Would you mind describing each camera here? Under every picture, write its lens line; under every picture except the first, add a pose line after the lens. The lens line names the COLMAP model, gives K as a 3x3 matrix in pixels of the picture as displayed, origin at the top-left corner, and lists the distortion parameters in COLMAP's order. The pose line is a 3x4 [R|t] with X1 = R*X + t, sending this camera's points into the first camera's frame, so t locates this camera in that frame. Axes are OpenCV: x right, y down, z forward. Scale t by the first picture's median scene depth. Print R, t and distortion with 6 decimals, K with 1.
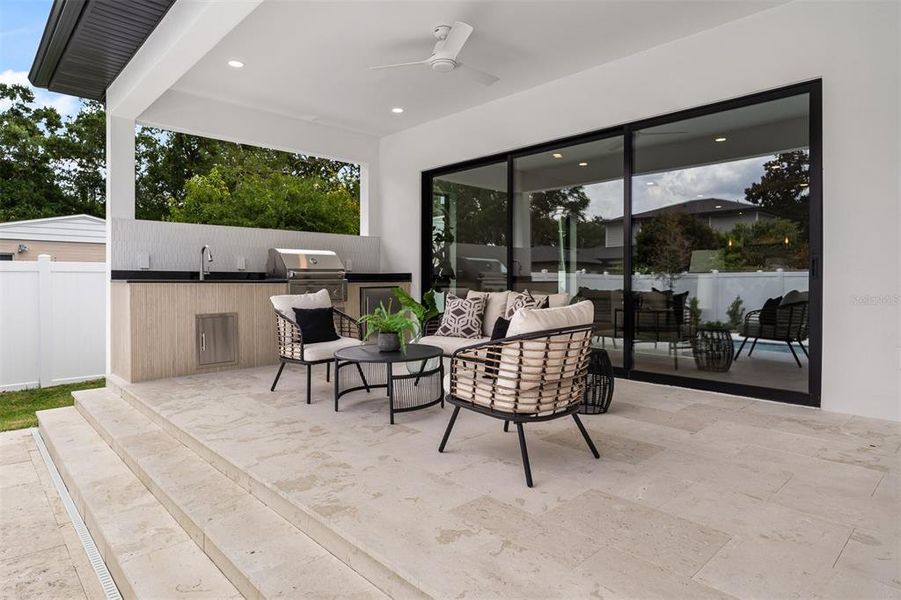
lens RADIAL K [[517.7, 0, 451.2], [0, 517.7, 290.5], [0, 0, 1]] dist [-0.006670, 0.001187]
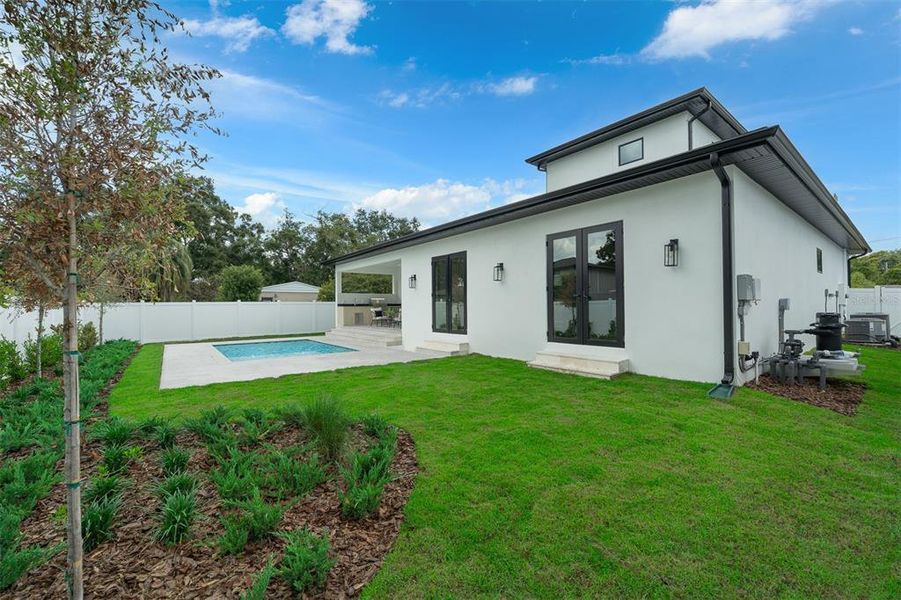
lens RADIAL K [[362.4, 0, 444.6], [0, 362.4, 298.3], [0, 0, 1]] dist [0.004578, 0.000492]
pose [[0.993978, -0.013011, -0.108800, 0.699608], [0.008515, 0.999094, -0.041689, 0.057456], [0.109244, 0.040512, 0.993189, -2.250945]]
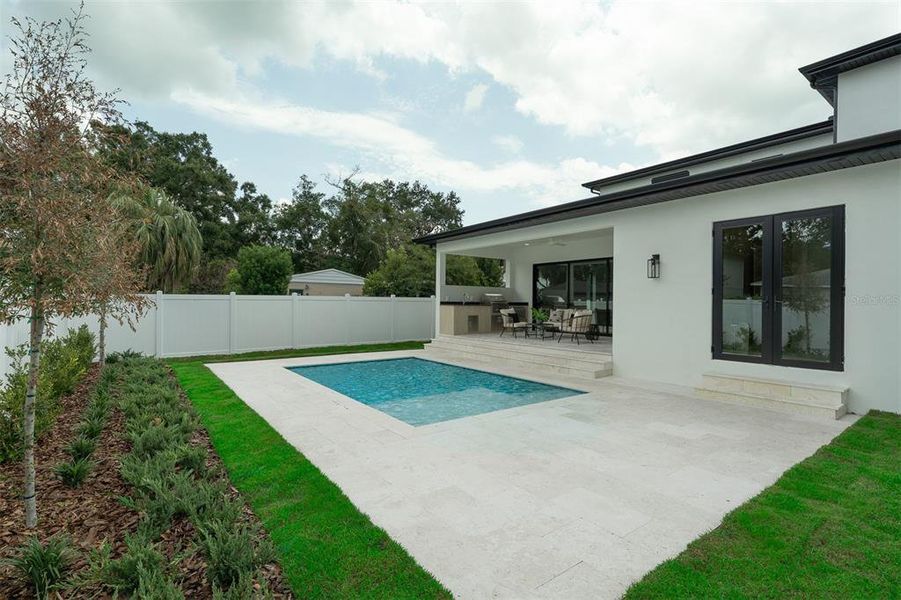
lens RADIAL K [[418.9, 0, 447.5], [0, 418.9, 306.1], [0, 0, 1]] dist [0.003772, -0.000048]
pose [[0.992603, 0.006419, -0.121239, -0.305009], [-0.007767, 0.999913, -0.010653, 0.016753], [0.121161, 0.011516, 0.992566, -1.575536]]
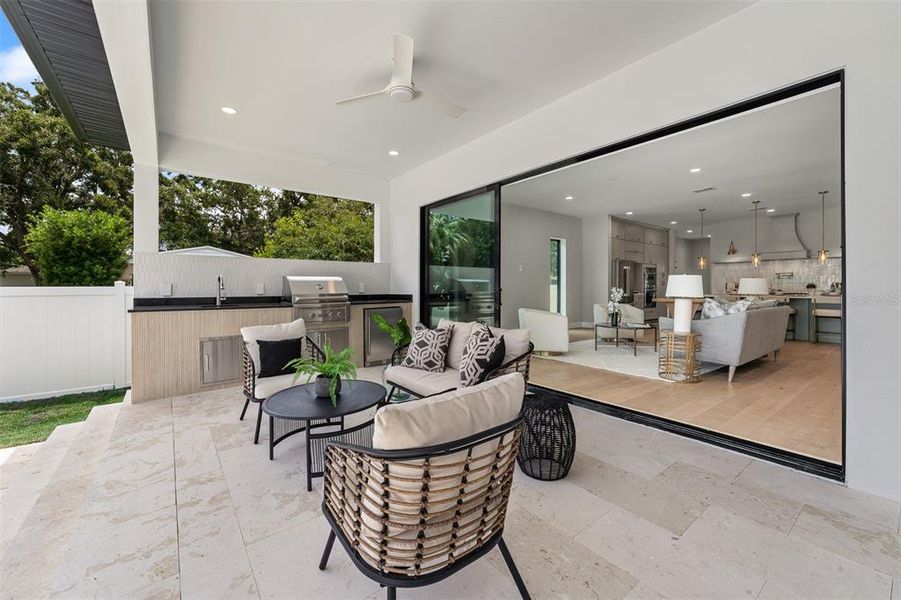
lens RADIAL K [[362.4, 0, 450.2], [0, 362.4, 294.7], [0, 0, 1]] dist [0.004578, 0.000492]
pose [[0.995124, -0.003583, -0.098566, 0.118128], [0.003742, 0.999992, 0.001425, -0.046288], [0.098560, -0.001787, 0.995130, 0.268676]]
